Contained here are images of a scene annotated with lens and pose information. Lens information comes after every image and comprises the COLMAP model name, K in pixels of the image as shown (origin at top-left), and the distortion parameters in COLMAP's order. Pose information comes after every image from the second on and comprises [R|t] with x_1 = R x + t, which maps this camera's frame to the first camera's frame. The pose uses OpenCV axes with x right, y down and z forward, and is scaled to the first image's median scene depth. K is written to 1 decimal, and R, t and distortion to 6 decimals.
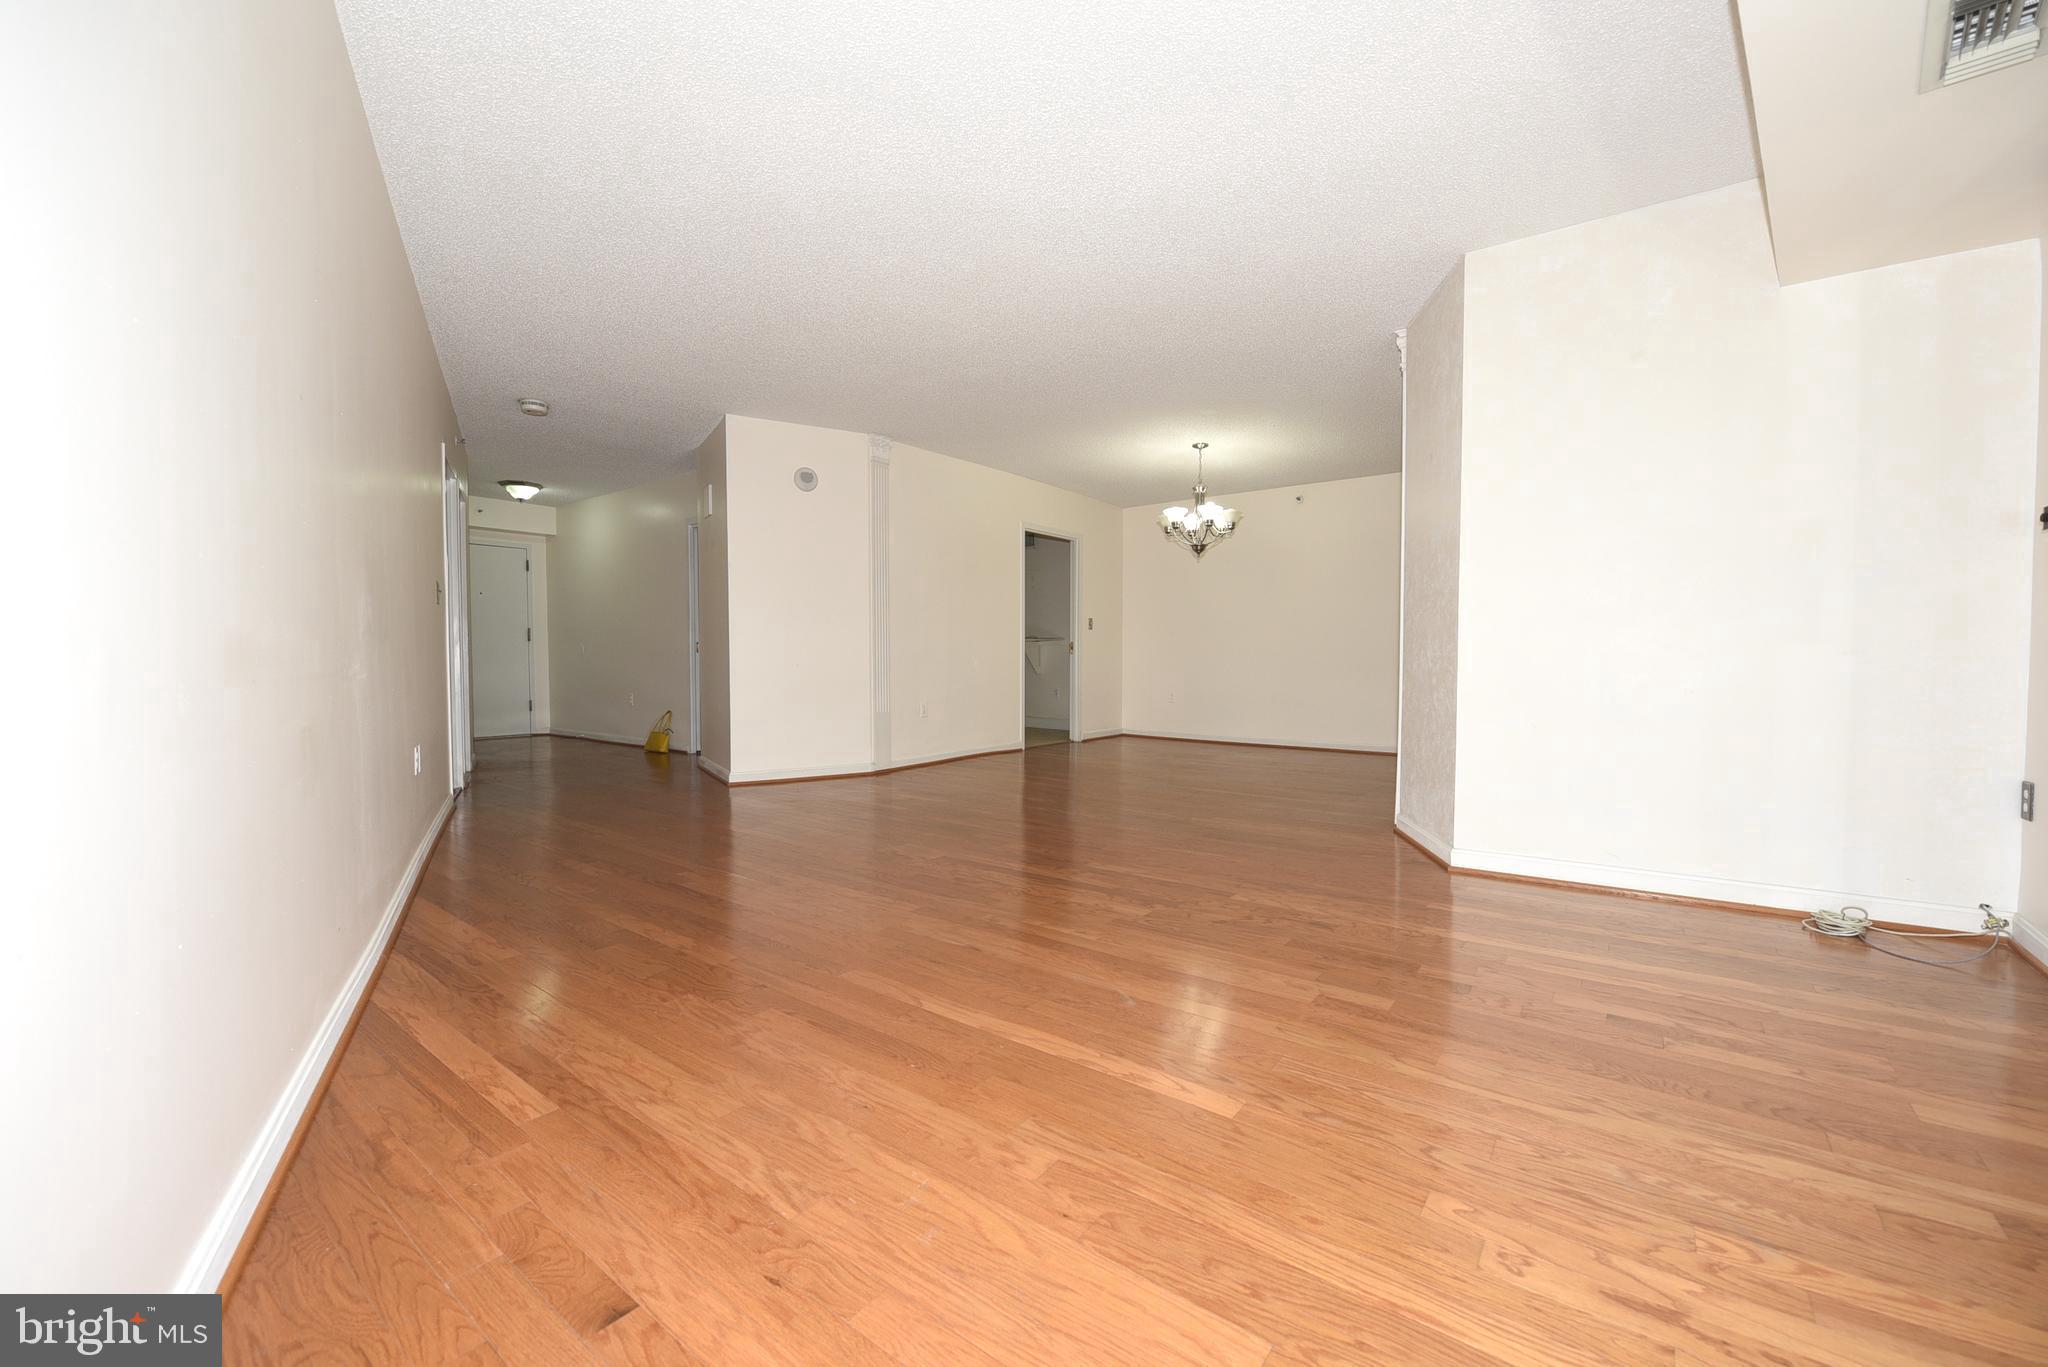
lens RADIAL K [[809.7, 0, 1030.9], [0, 809.7, 674.4], [0, 0, 1]] dist [0.001846, -0.000571]
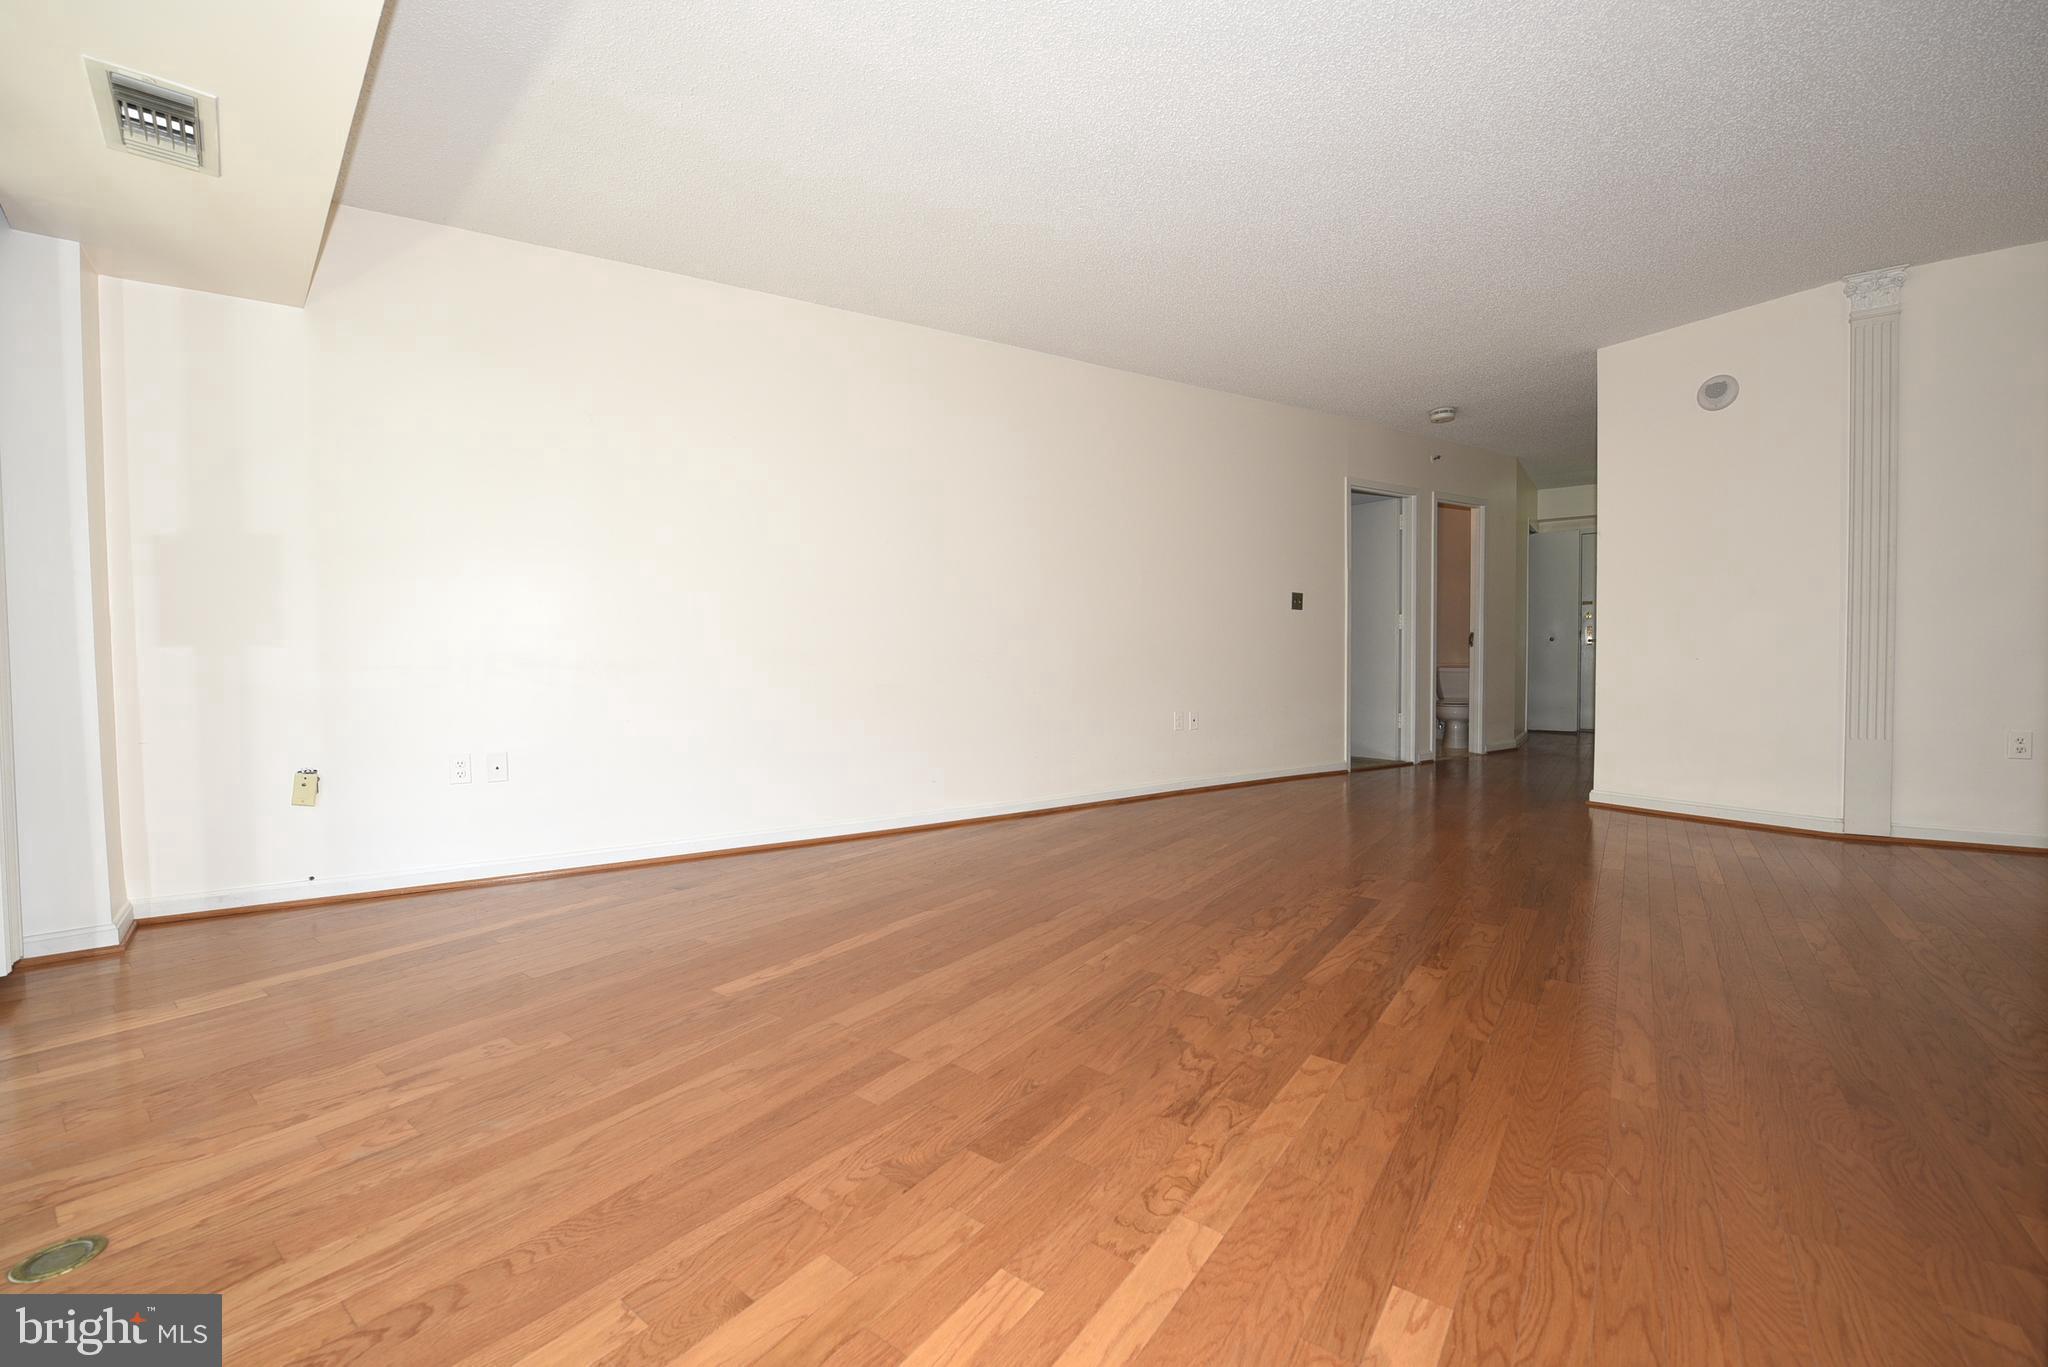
lens RADIAL K [[809.7, 0, 1031.4], [0, 809.7, 680.0], [0, 0, 1]] dist [0.001846, -0.000571]
pose [[0.006965, 0.027308, -0.999603, 1.190547], [-0.010359, 0.999575, 0.027235, -0.021327], [0.999922, 0.010165, 0.007245, 1.120783]]
